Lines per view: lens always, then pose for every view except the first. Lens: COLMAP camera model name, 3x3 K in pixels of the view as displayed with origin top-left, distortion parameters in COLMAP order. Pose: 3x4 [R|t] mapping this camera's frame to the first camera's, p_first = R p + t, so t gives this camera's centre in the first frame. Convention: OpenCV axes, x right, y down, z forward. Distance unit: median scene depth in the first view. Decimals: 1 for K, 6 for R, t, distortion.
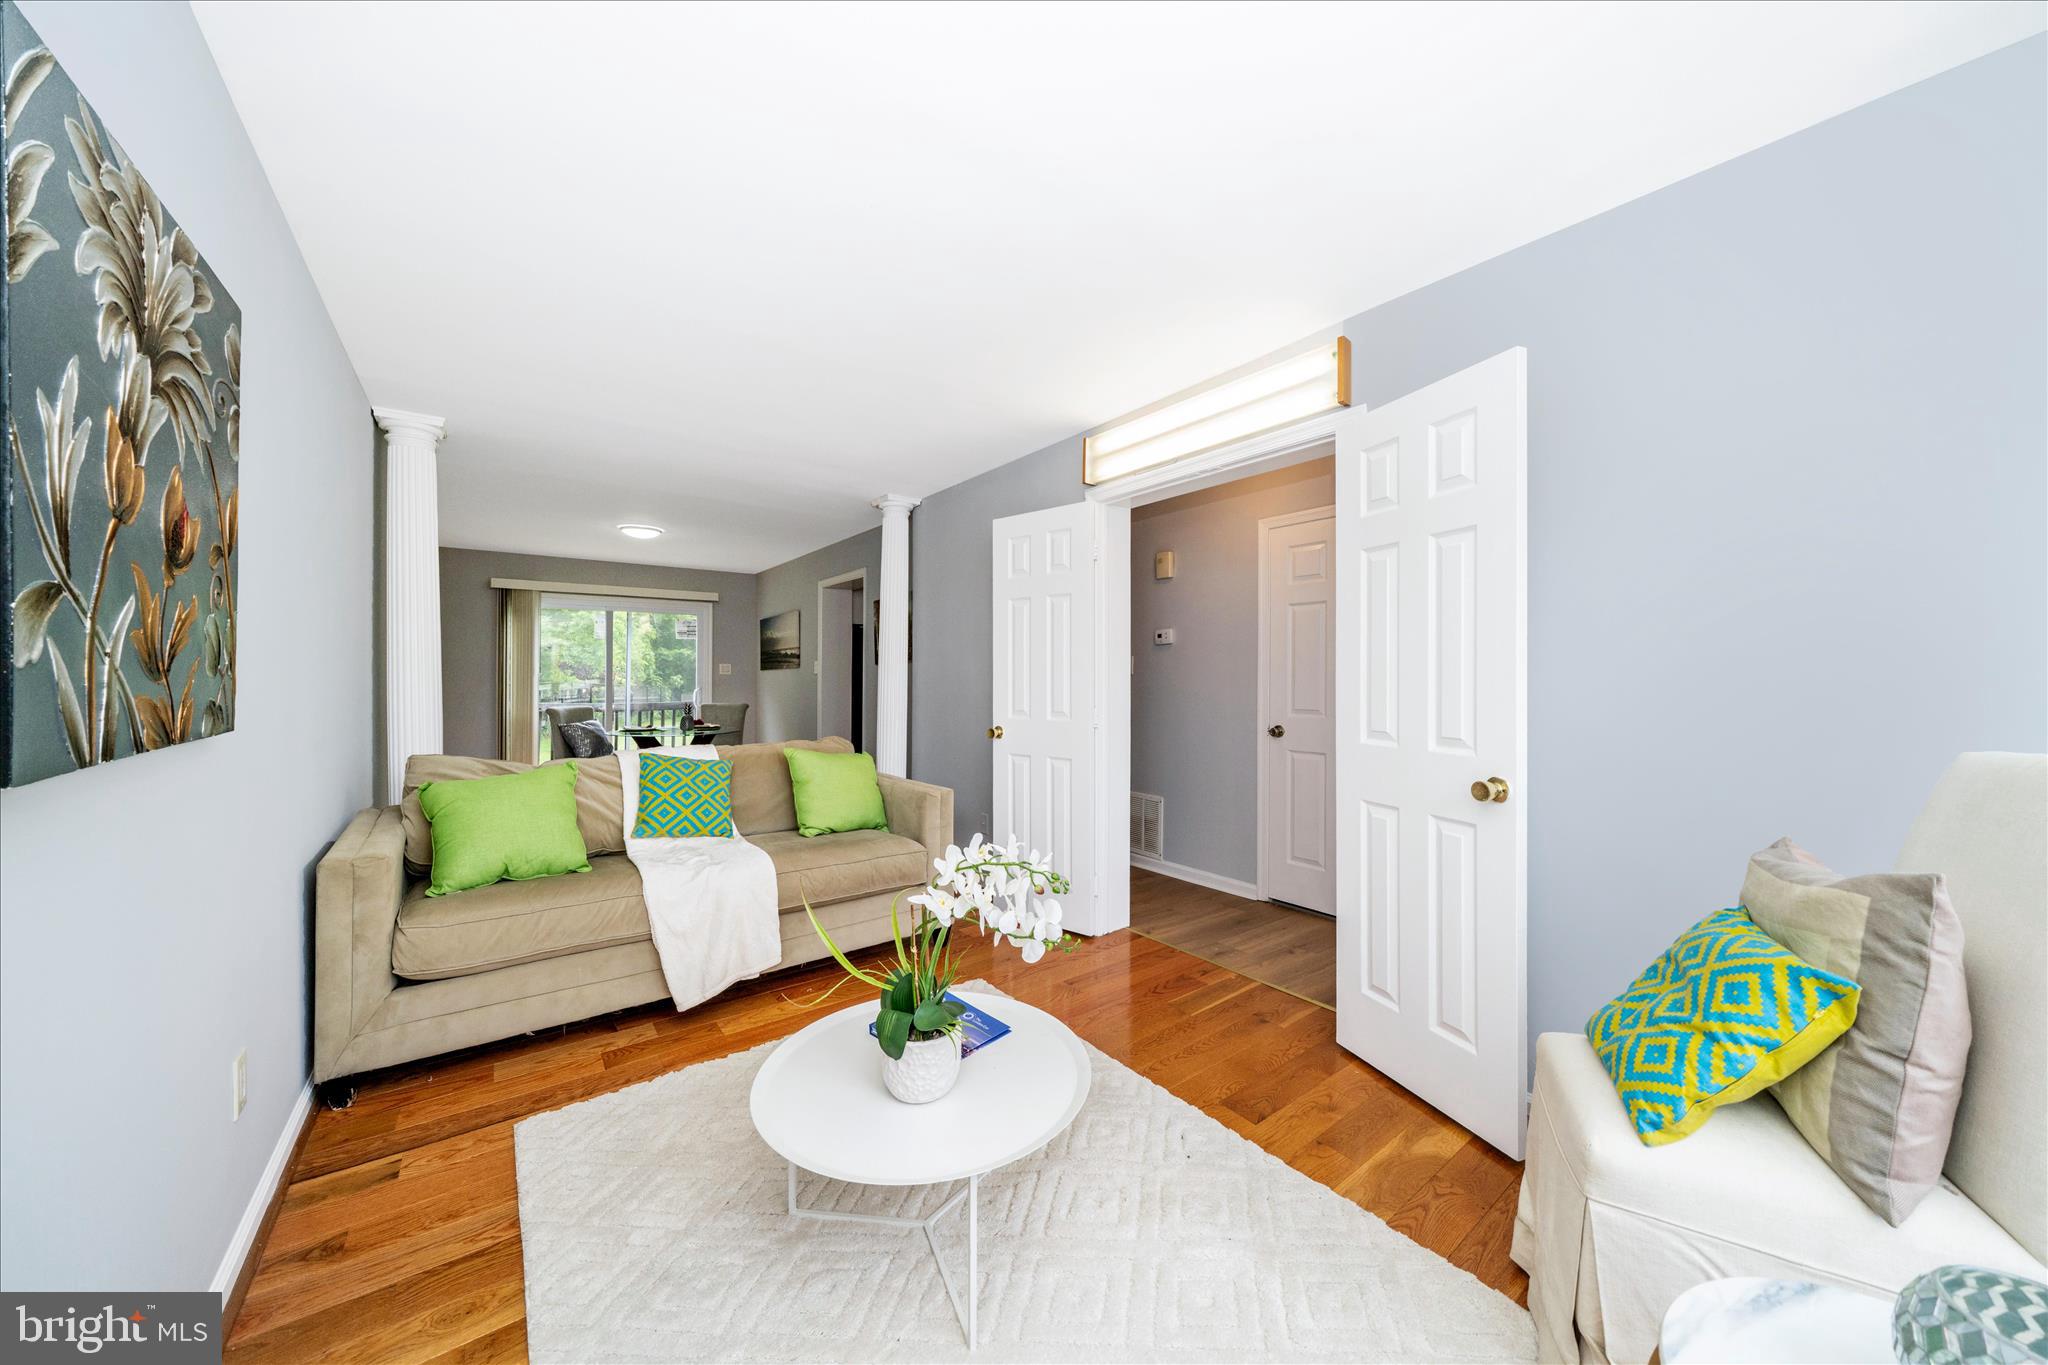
lens RADIAL K [[699.8, 0, 1061.9], [0, 699.8, 673.3], [0, 0, 1]] dist [0.000175, 0.000007]
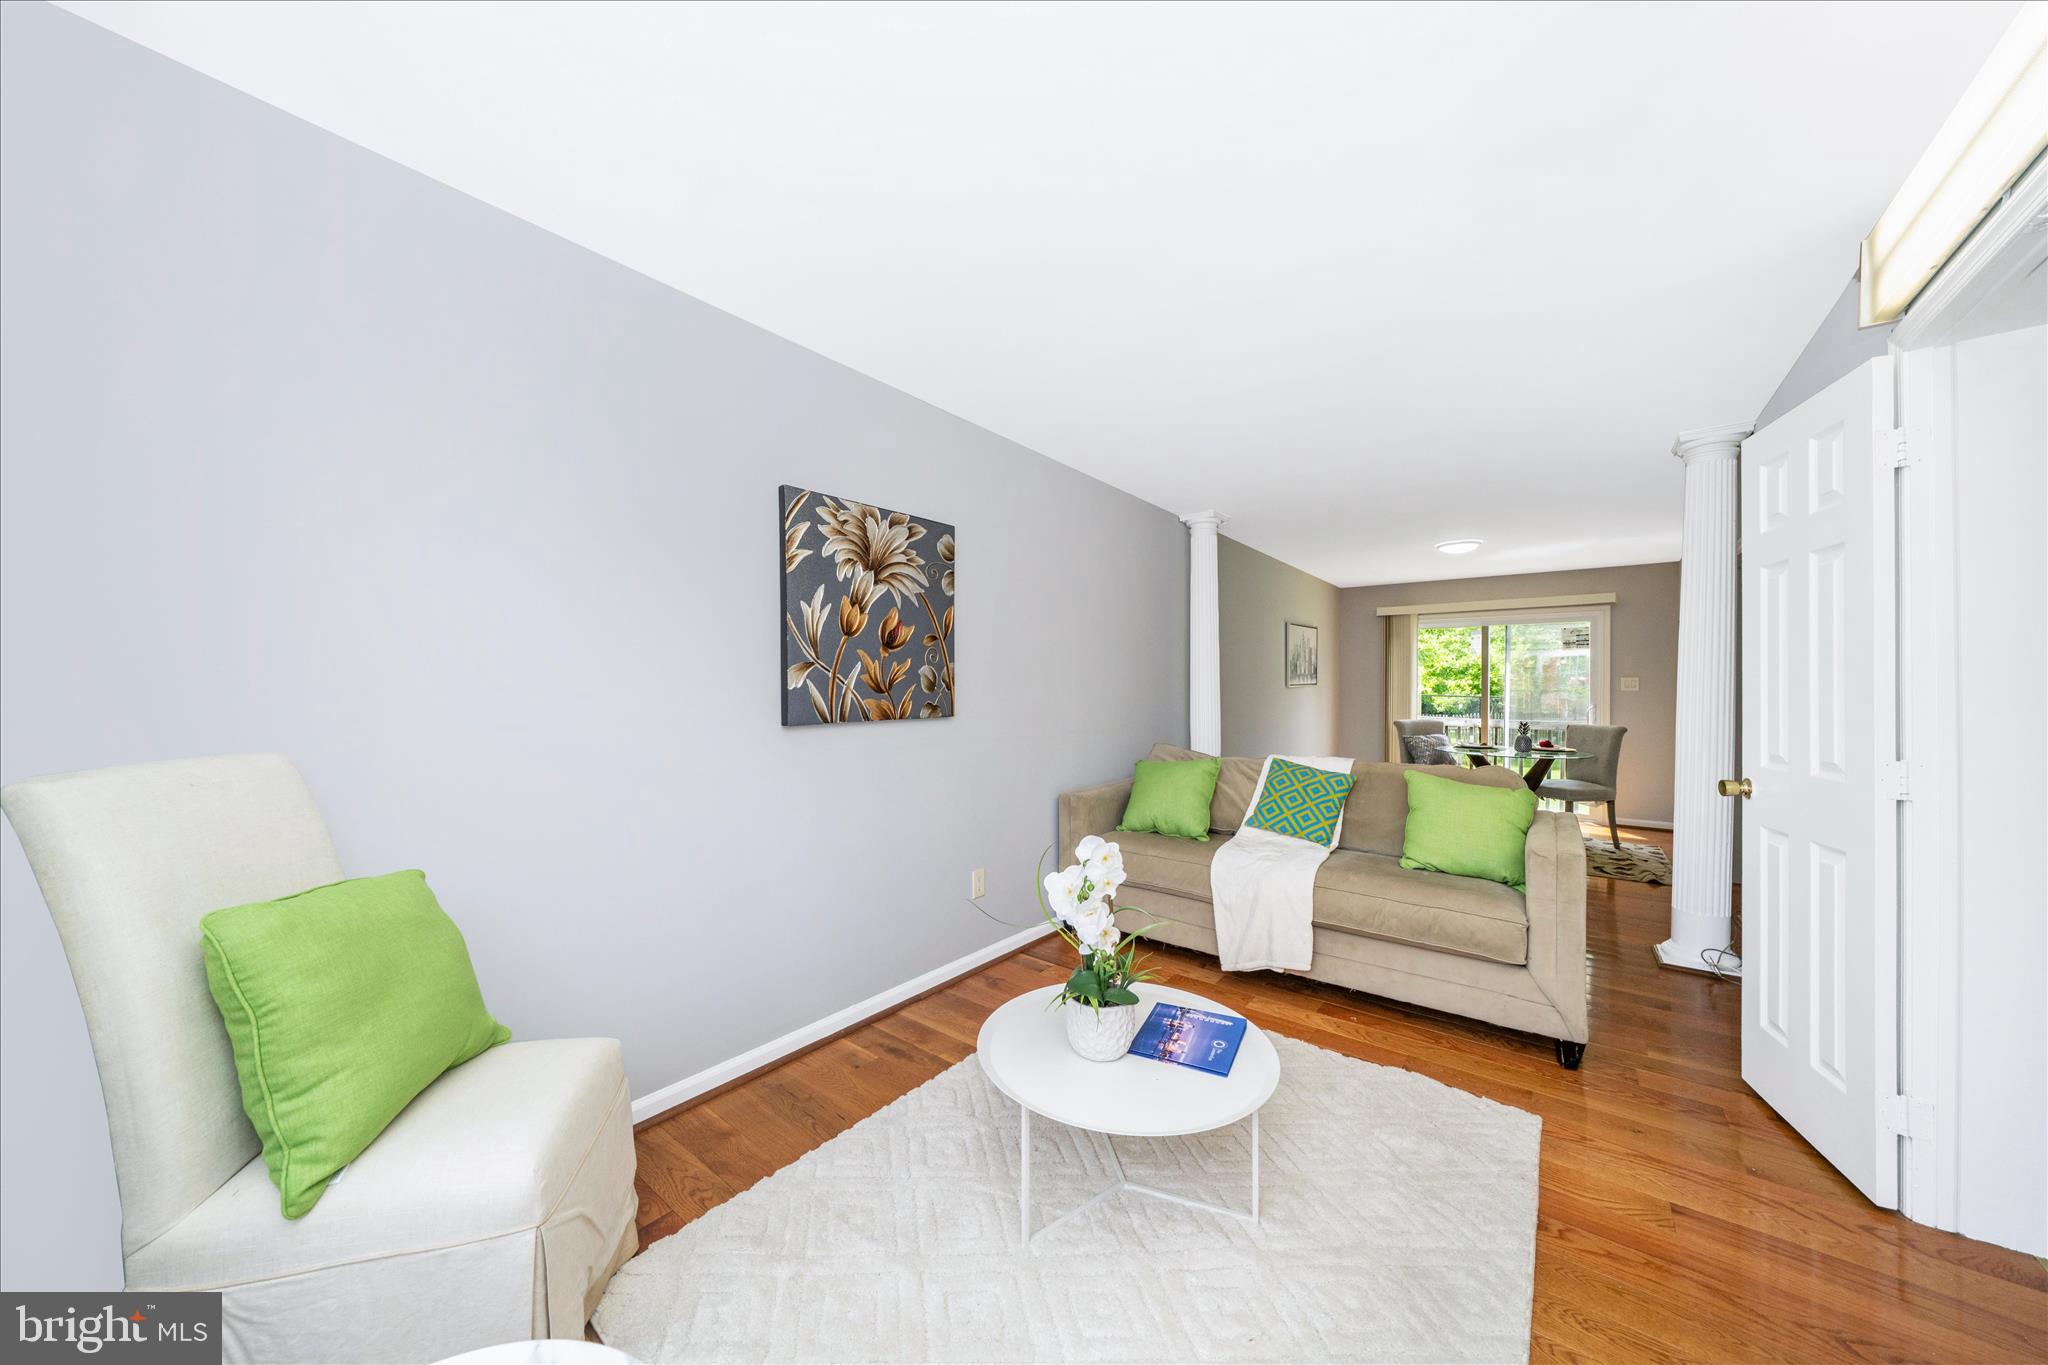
lens RADIAL K [[726.2, 0, 1024.0], [0, 726.2, 682.5], [0, 0, 1]] dist [-0.000234, -0.000089]
pose [[0.224309, -0.006487, -0.974496, 0.551046], [-0.000858, 0.999976, -0.006854, -0.004623], [0.974518, 0.002374, 0.224298, 0.350538]]
